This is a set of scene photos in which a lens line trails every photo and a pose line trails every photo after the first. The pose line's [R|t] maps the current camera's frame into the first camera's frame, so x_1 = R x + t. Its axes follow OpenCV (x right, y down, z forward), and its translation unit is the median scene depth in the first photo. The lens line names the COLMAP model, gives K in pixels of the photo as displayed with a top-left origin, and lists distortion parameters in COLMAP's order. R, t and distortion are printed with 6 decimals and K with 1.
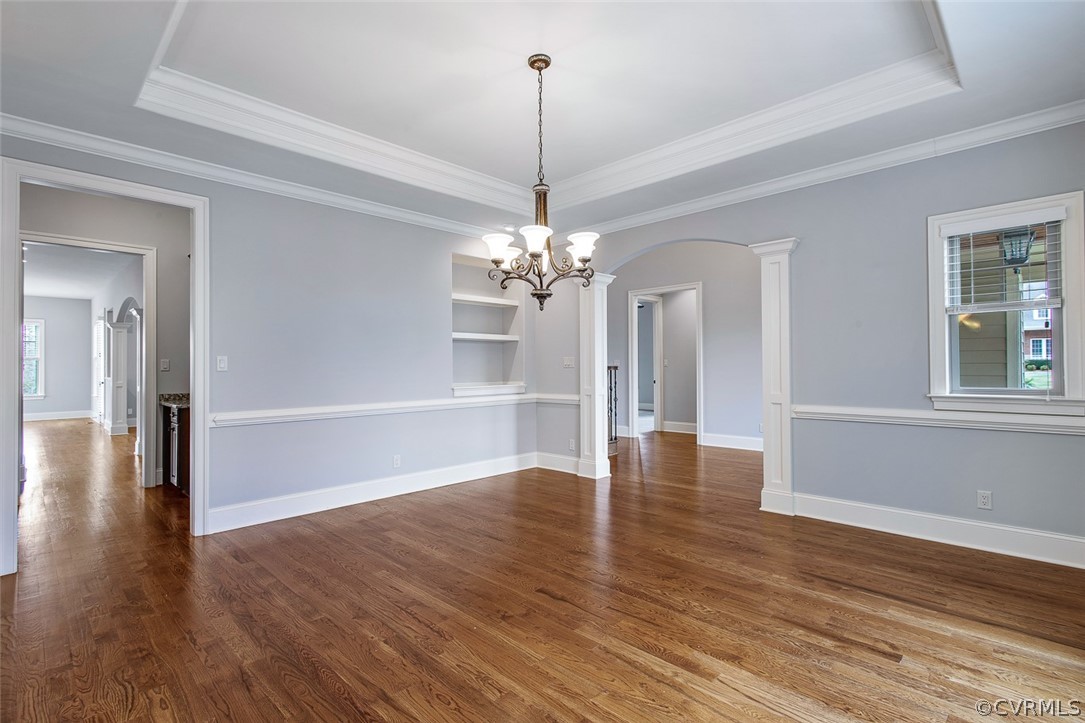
lens RADIAL K [[518.6, 0, 533.2], [0, 518.6, 352.4], [0, 0, 1]] dist [-0.010625, 0.004724]
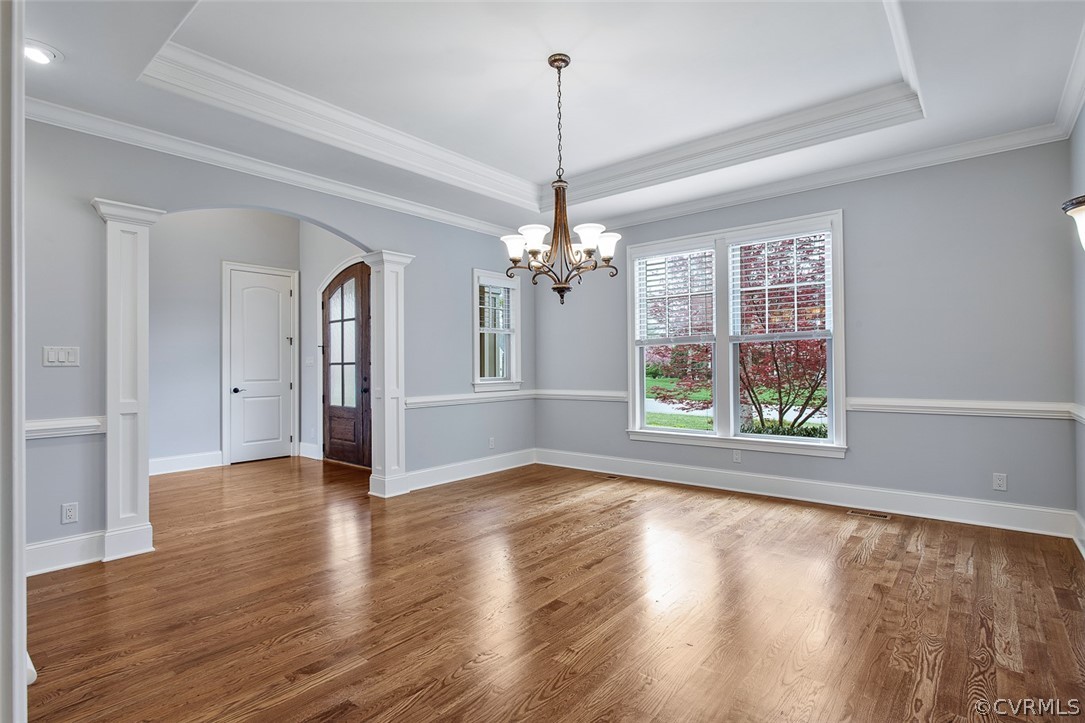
lens RADIAL K [[552.3, 0, 532.8], [0, 552.3, 364.7], [0, 0, 1]] dist [-0.008684, 0.001914]
pose [[-0.102657, 0.012238, 0.994642, -1.035109], [-0.014375, 0.999802, -0.013785, 0.055070], [-0.994613, -0.015713, -0.102461, 1.150051]]
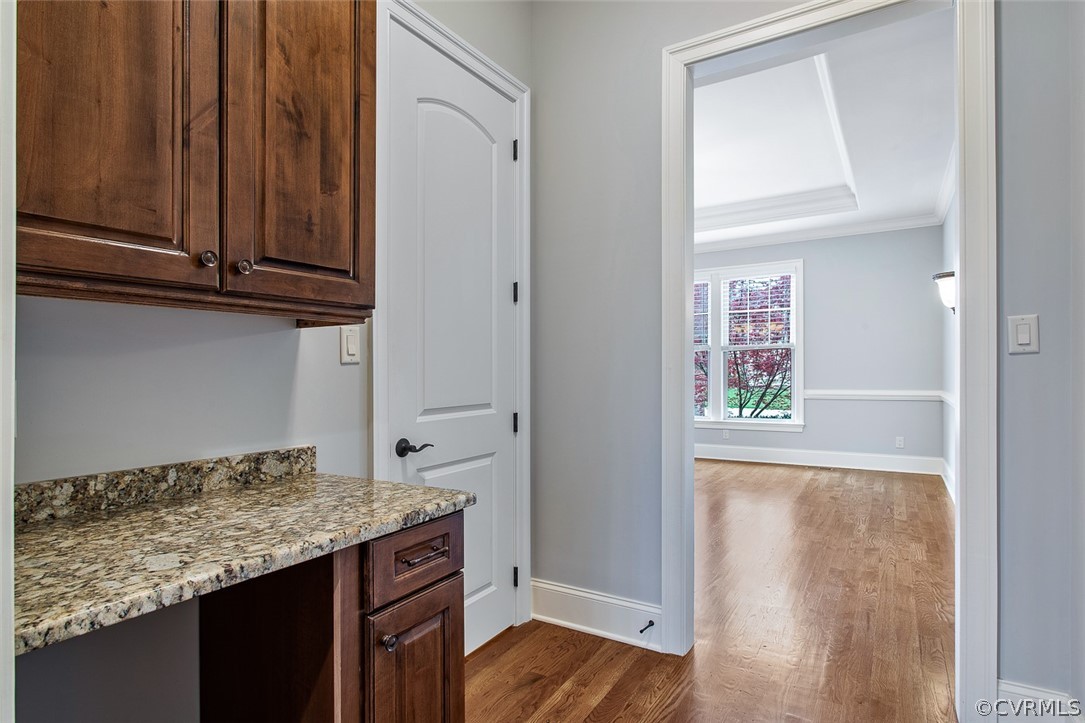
lens RADIAL K [[552.3, 0, 551.5], [0, 552.3, 384.0], [0, 0, 1]] dist [-0.008684, 0.001914]
pose [[-0.232342, -0.012035, 0.972560, -1.483302], [-0.009590, 0.999903, 0.010082, 0.076667], [-0.972587, -0.006984, -0.232435, 1.593891]]
